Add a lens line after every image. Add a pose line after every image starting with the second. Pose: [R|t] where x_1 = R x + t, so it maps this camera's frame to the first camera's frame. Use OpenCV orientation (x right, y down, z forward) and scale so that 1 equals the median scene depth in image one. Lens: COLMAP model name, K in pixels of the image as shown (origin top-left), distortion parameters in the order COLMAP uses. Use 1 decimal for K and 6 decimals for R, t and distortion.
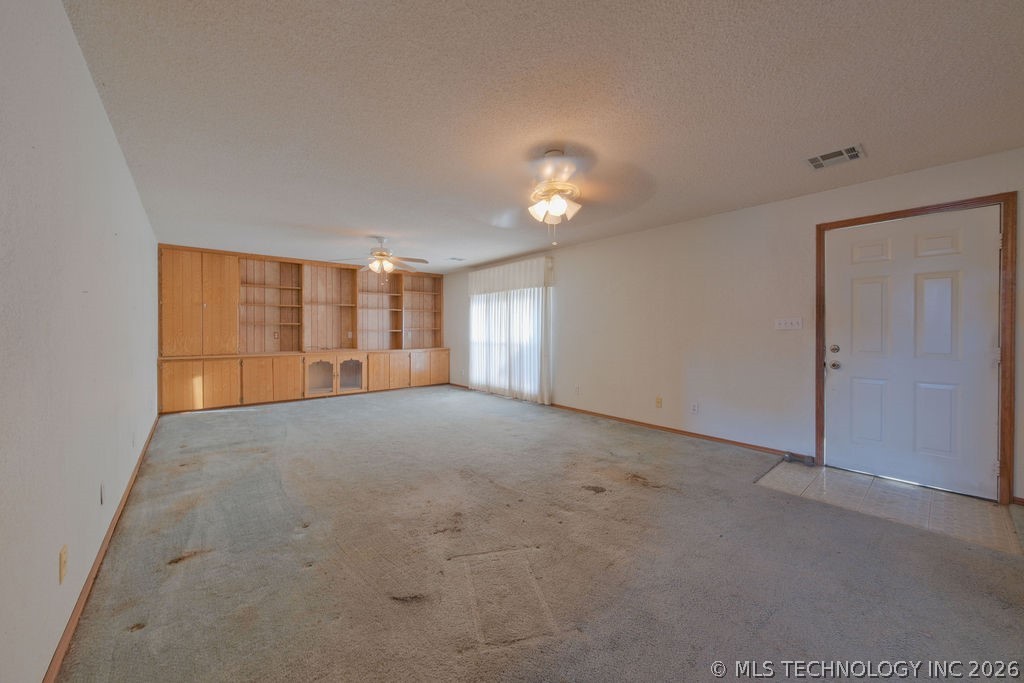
lens RADIAL K [[370.2, 0, 512.4], [0, 370.2, 332.4], [0, 0, 1]] dist [-0.000537, 0.000011]
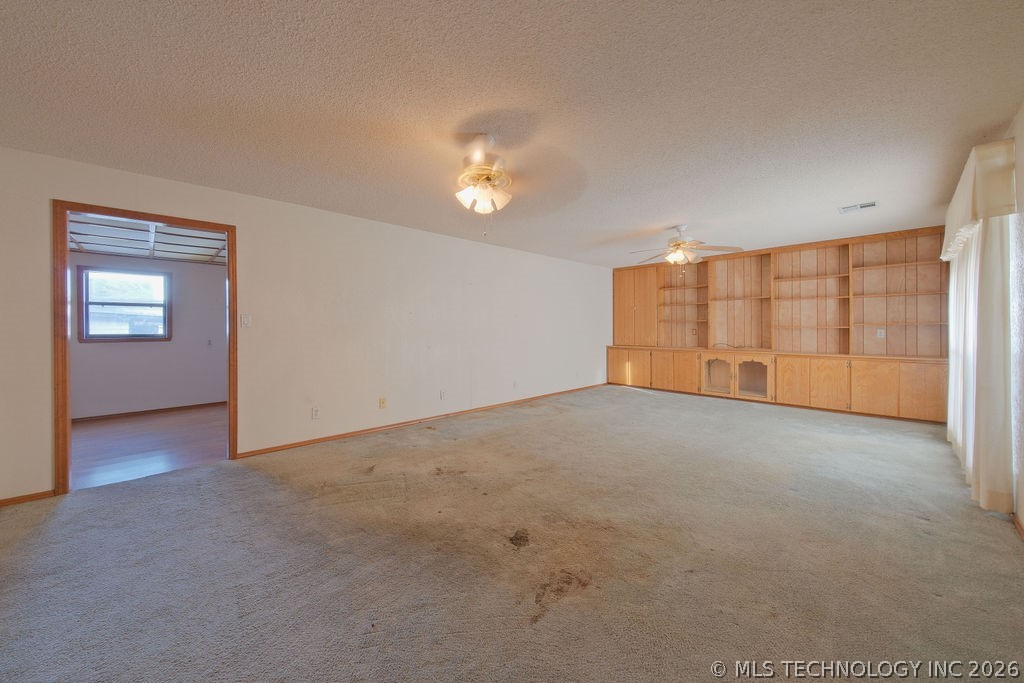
lens RADIAL K [[377.1, 0, 512.2], [0, 377.1, 336.3], [0, 0, 1]] dist [0.001043, 0.000224]
pose [[0.054882, 0.024152, -0.998201, 0.432167], [-0.002951, 0.999707, 0.024026, -0.003411], [0.998489, 0.001627, 0.054937, 0.413236]]
